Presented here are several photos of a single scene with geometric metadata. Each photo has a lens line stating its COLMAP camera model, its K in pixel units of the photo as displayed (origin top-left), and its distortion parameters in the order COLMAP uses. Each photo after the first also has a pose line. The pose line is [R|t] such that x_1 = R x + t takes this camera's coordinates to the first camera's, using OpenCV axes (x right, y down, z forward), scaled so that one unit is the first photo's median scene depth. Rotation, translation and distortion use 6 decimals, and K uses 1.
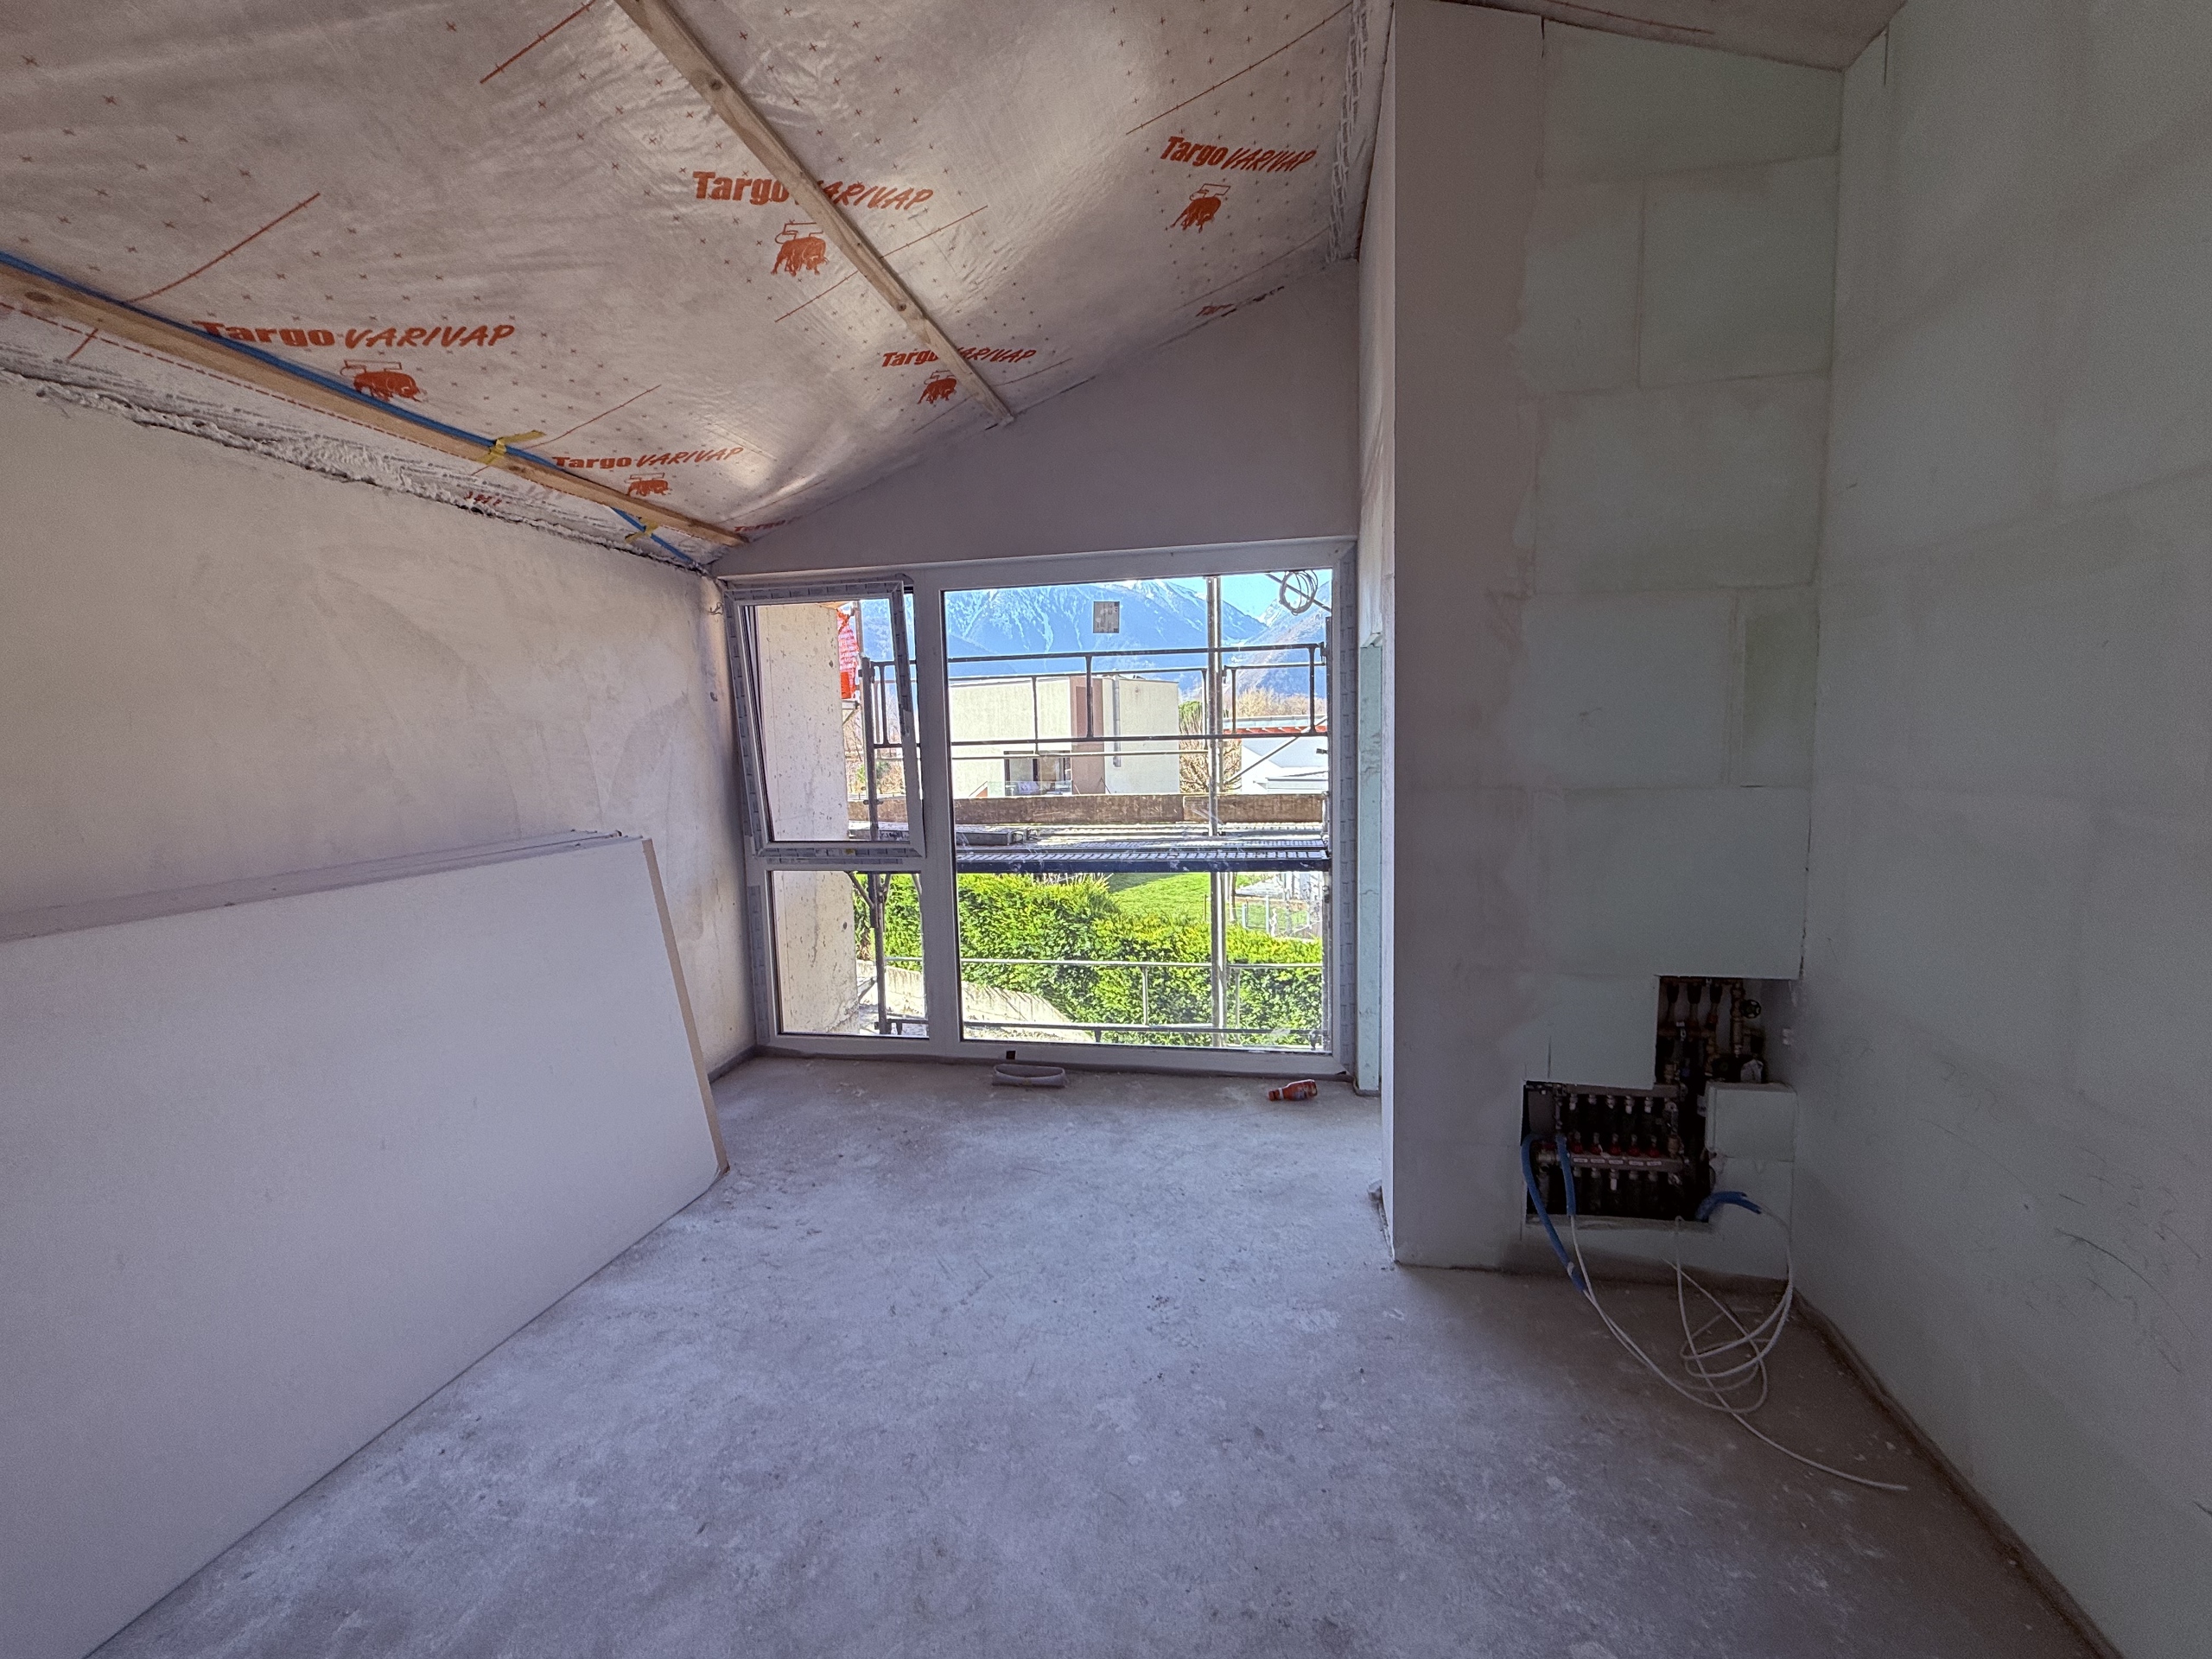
lens RADIAL K [[874.9, 0, 1100.6], [0, 874.9, 829.9], [0, 0, 1]] dist [0.000755, -0.000109]
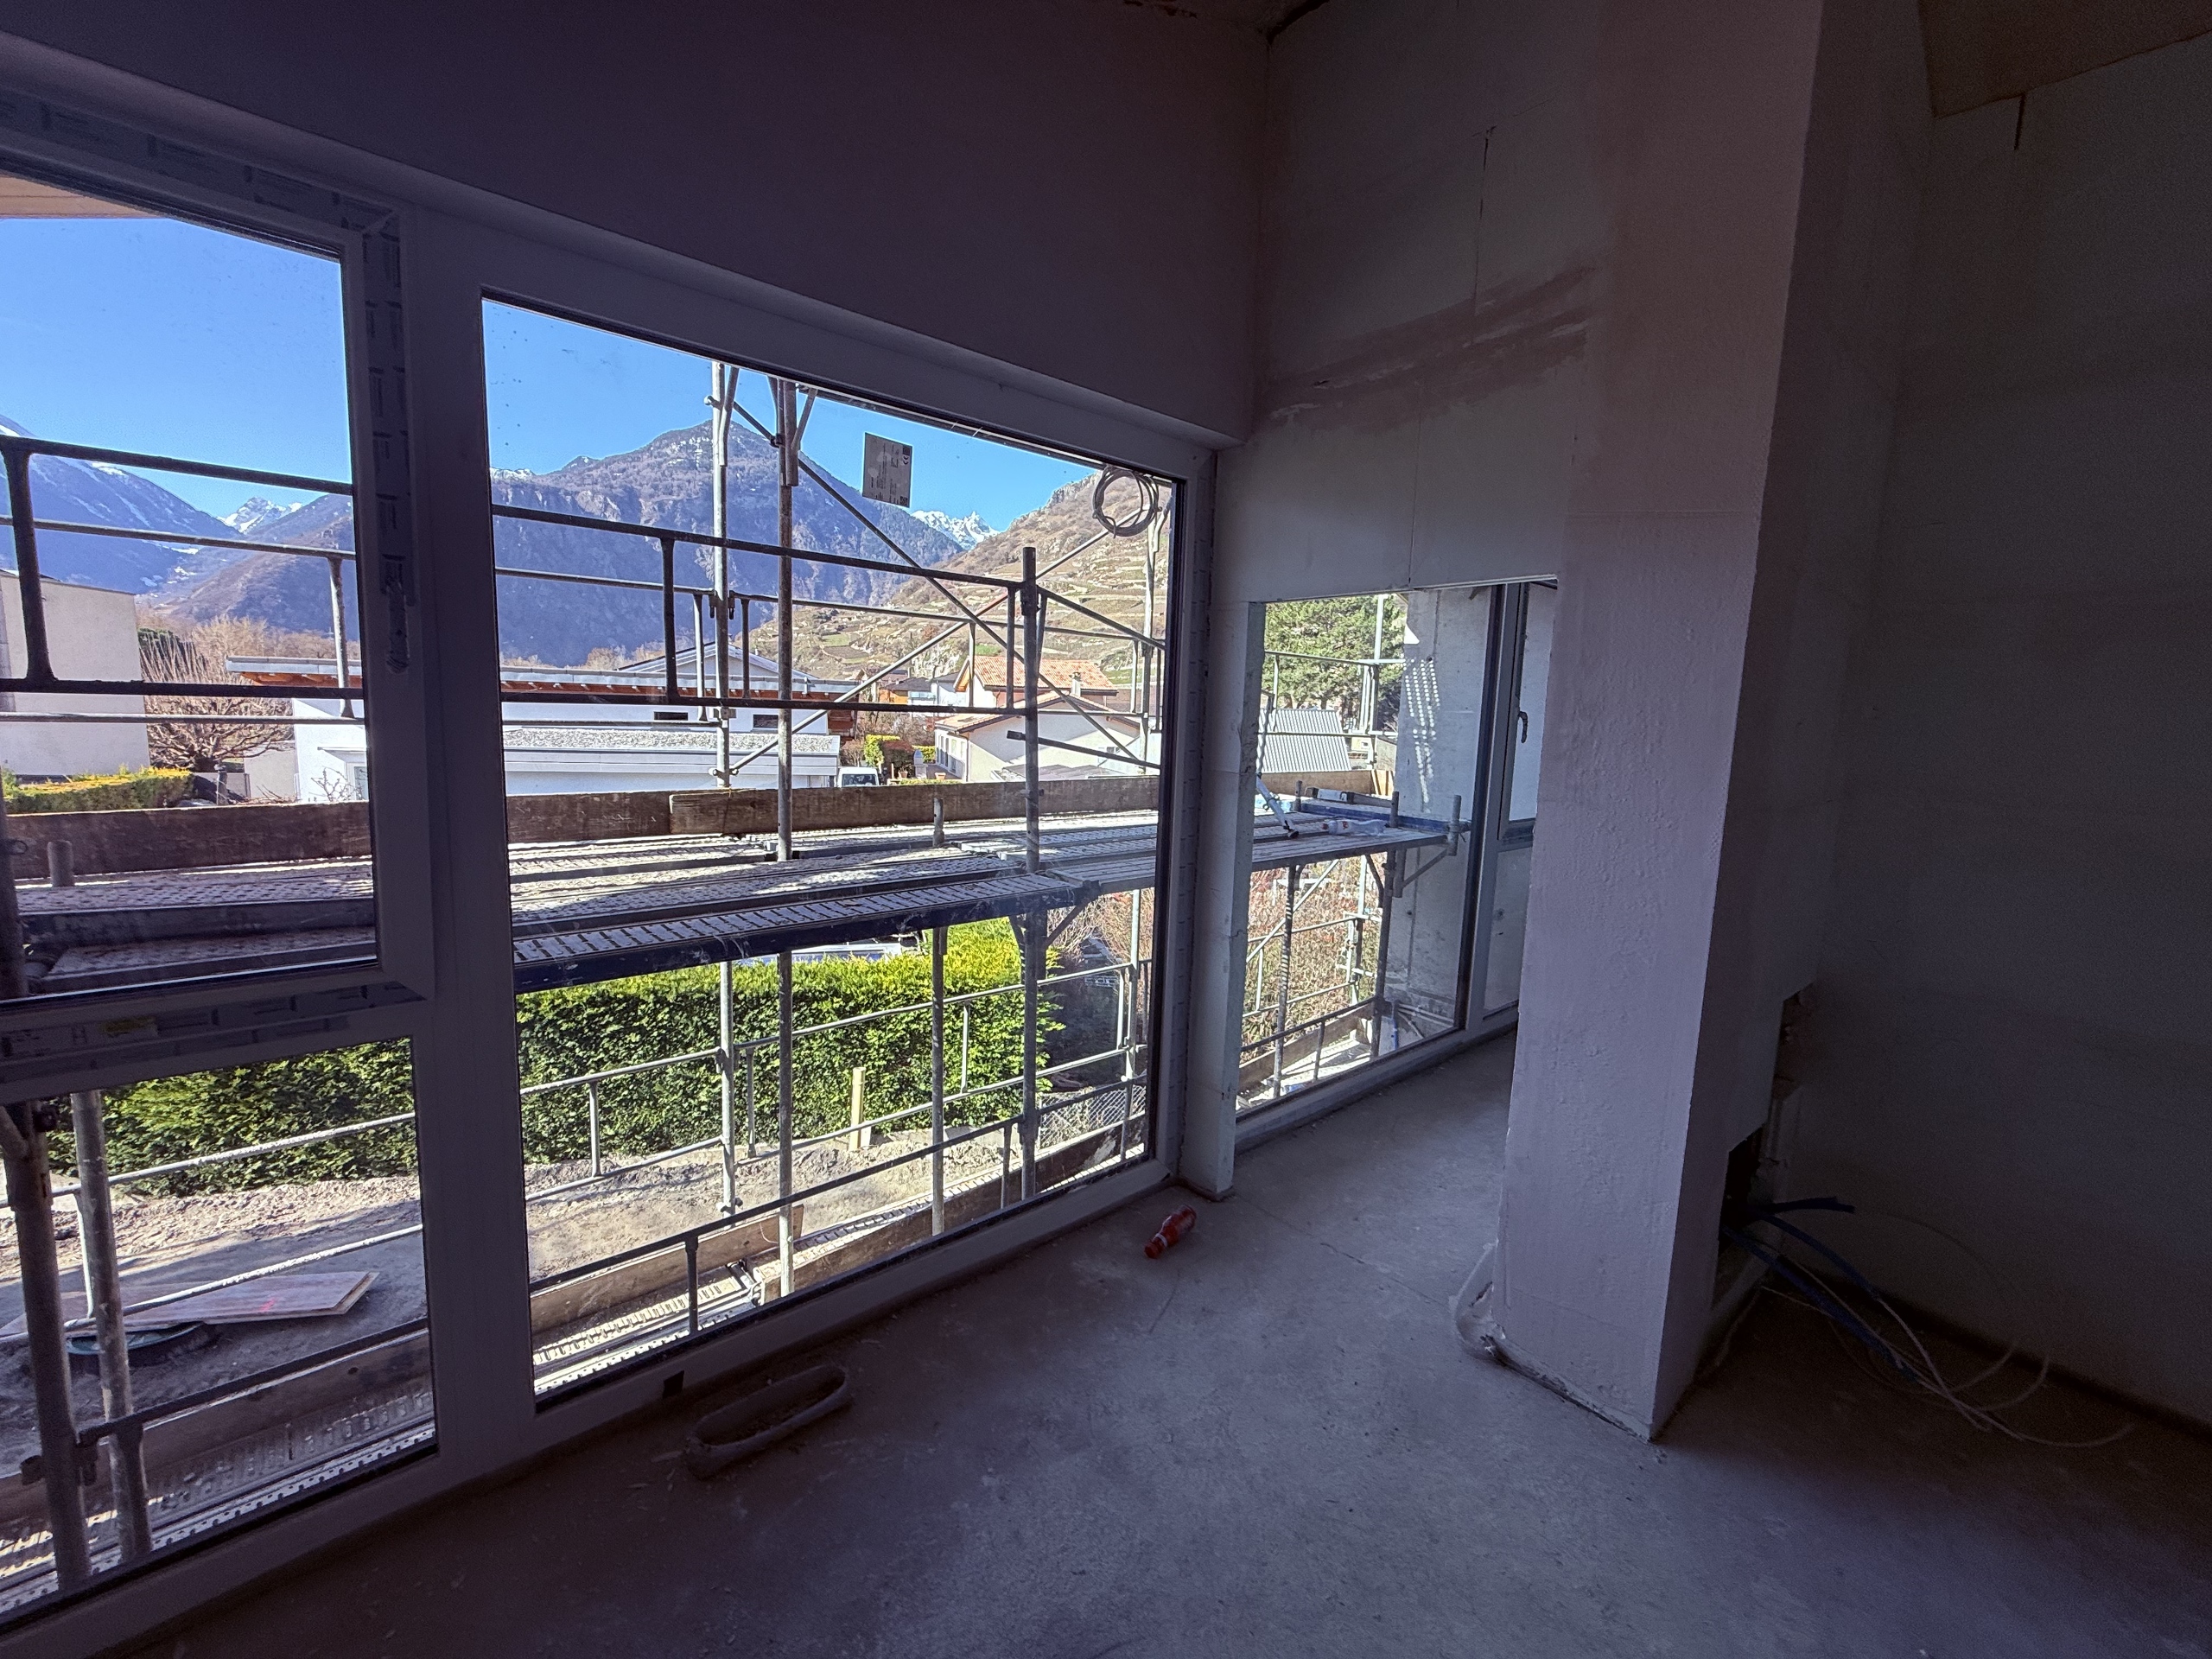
lens RADIAL K [[918.9, 0, 1060.0], [0, 918.9, 821.7], [0, 0, 1]] dist [0.002901, 0.000116]
pose [[0.627812, -0.053564, 0.776520, -0.283462], [0.033200, 0.998564, 0.042038, -0.044635], [-0.777657, -0.000611, 0.628689, 0.448913]]
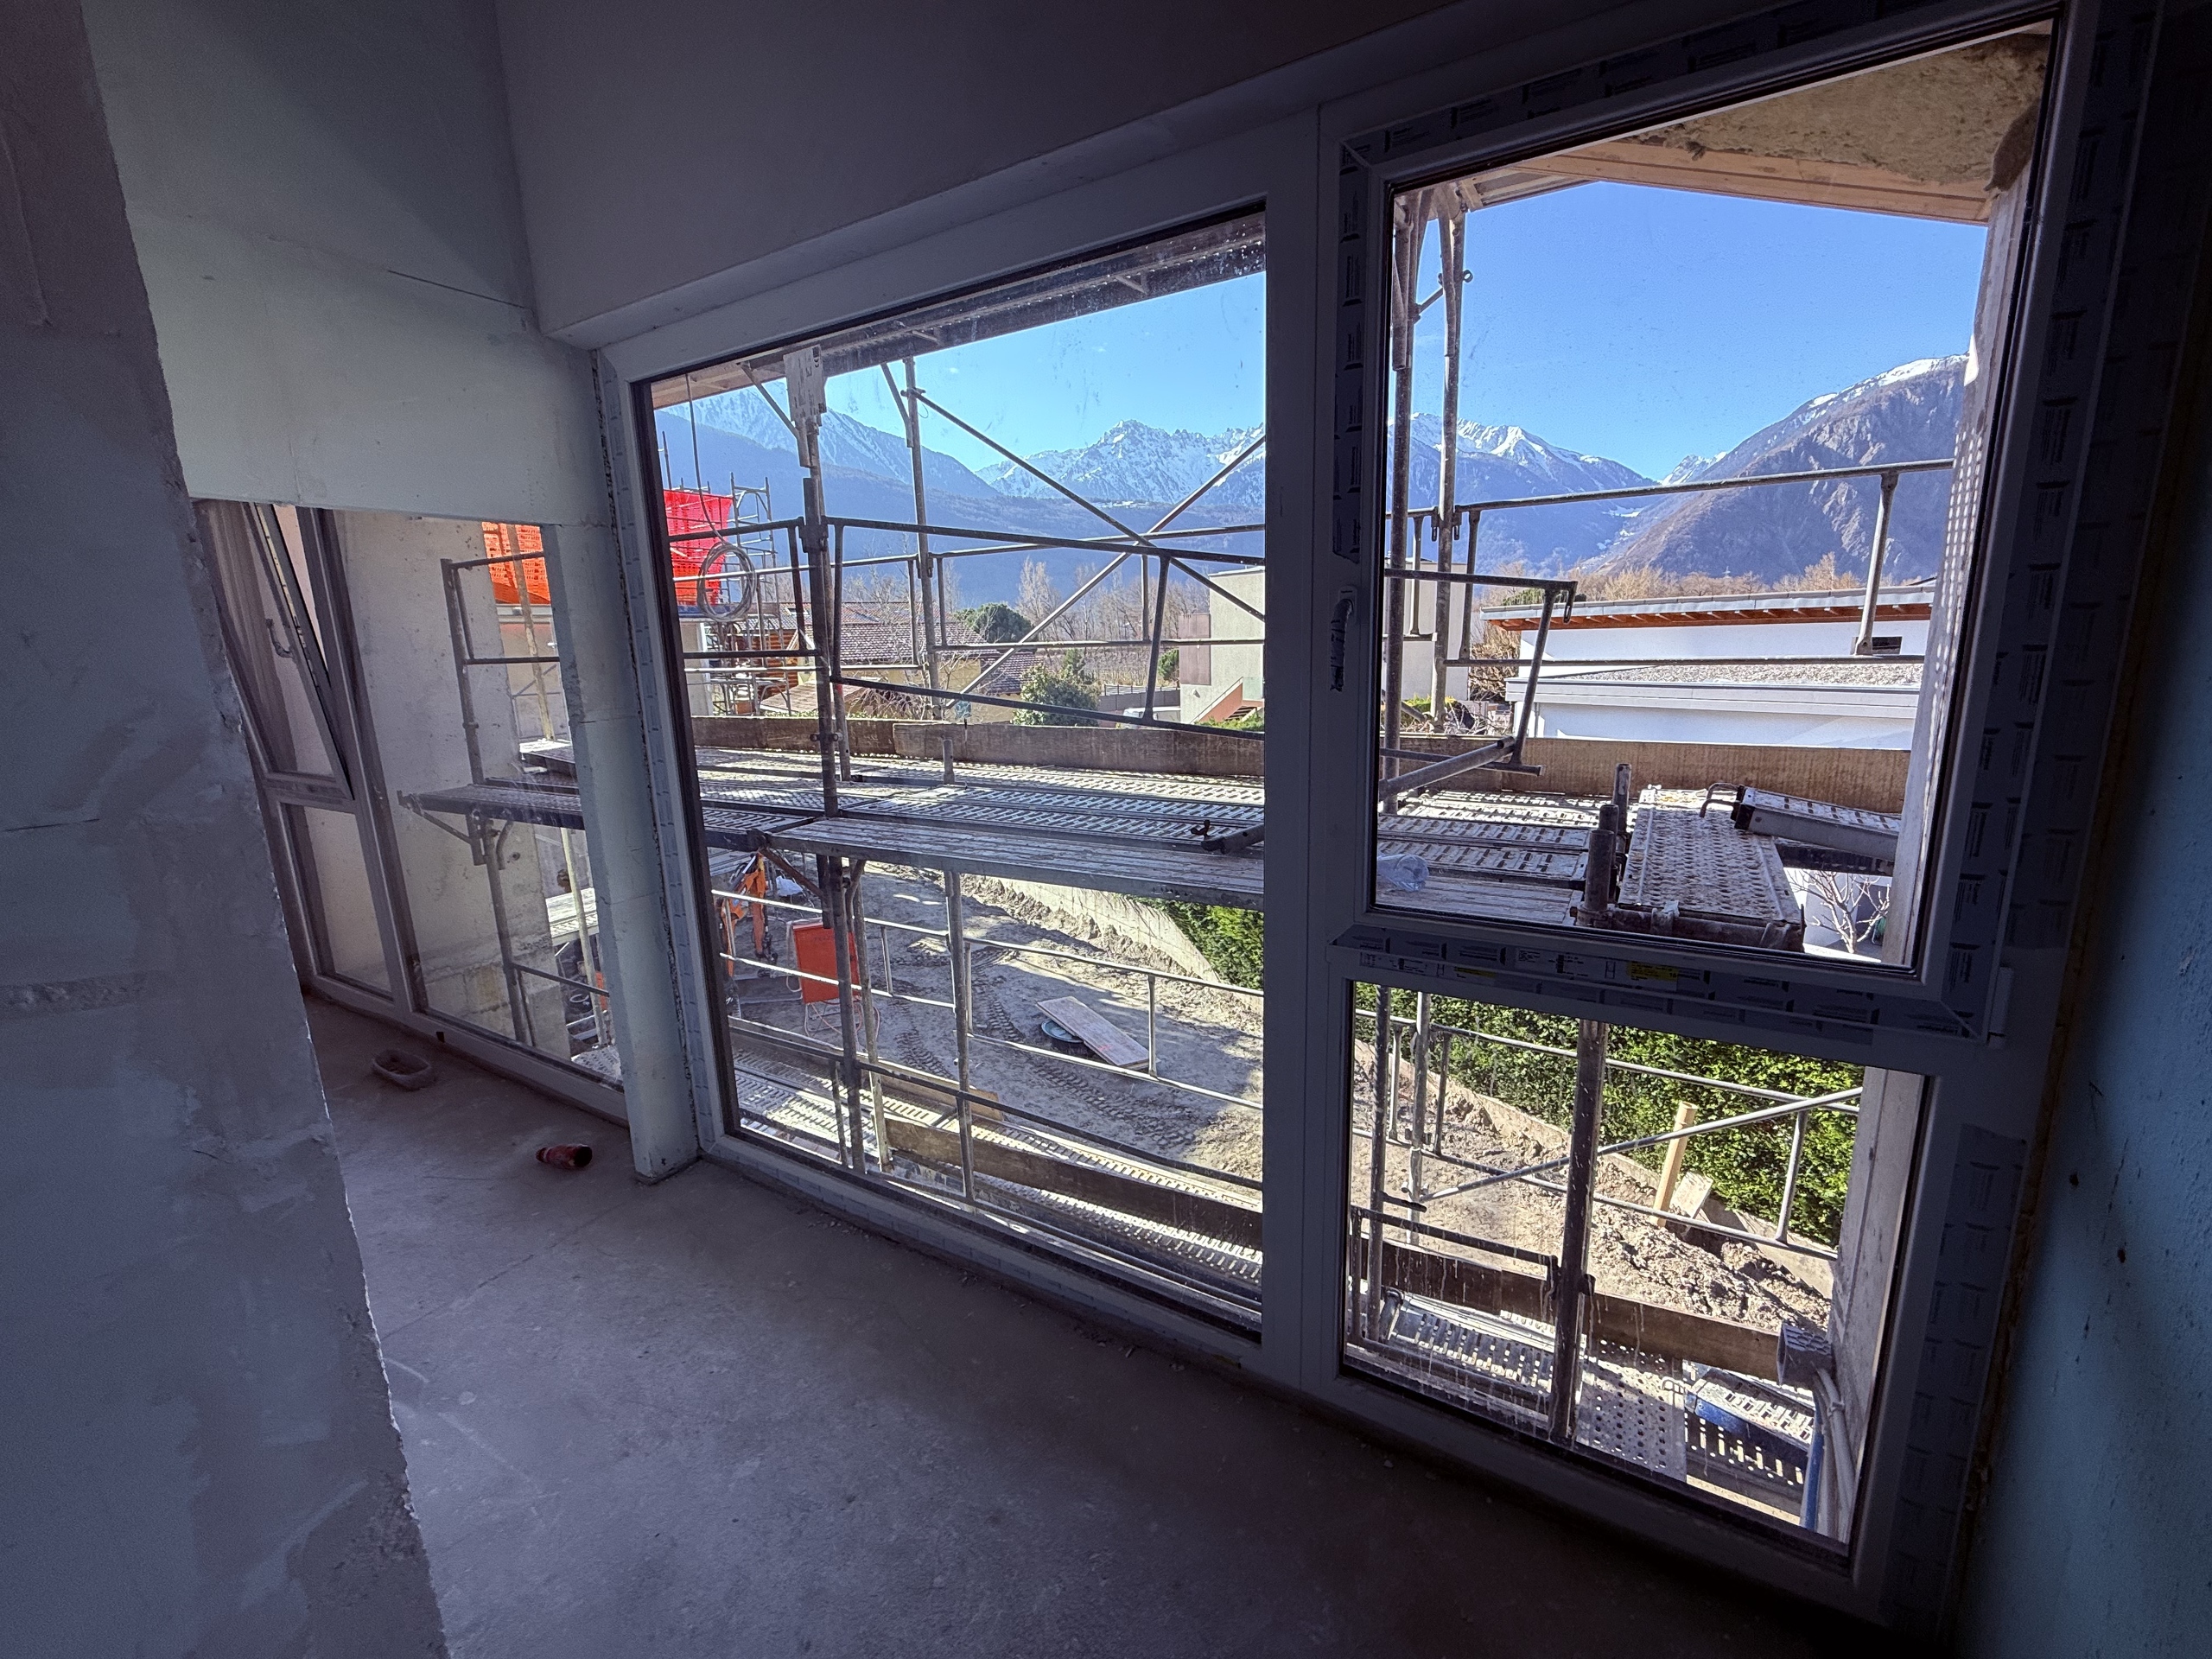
lens RADIAL K [[894.8, 0, 1106.6], [0, 894.8, 794.9], [0, 0, 1]] dist [0.000778, -0.000002]
pose [[0.946307, 0.051610, -0.319122, 0.642162], [-0.026004, 0.996127, 0.083989, -0.053957], [0.322221, -0.071181, 0.943985, 0.344777]]
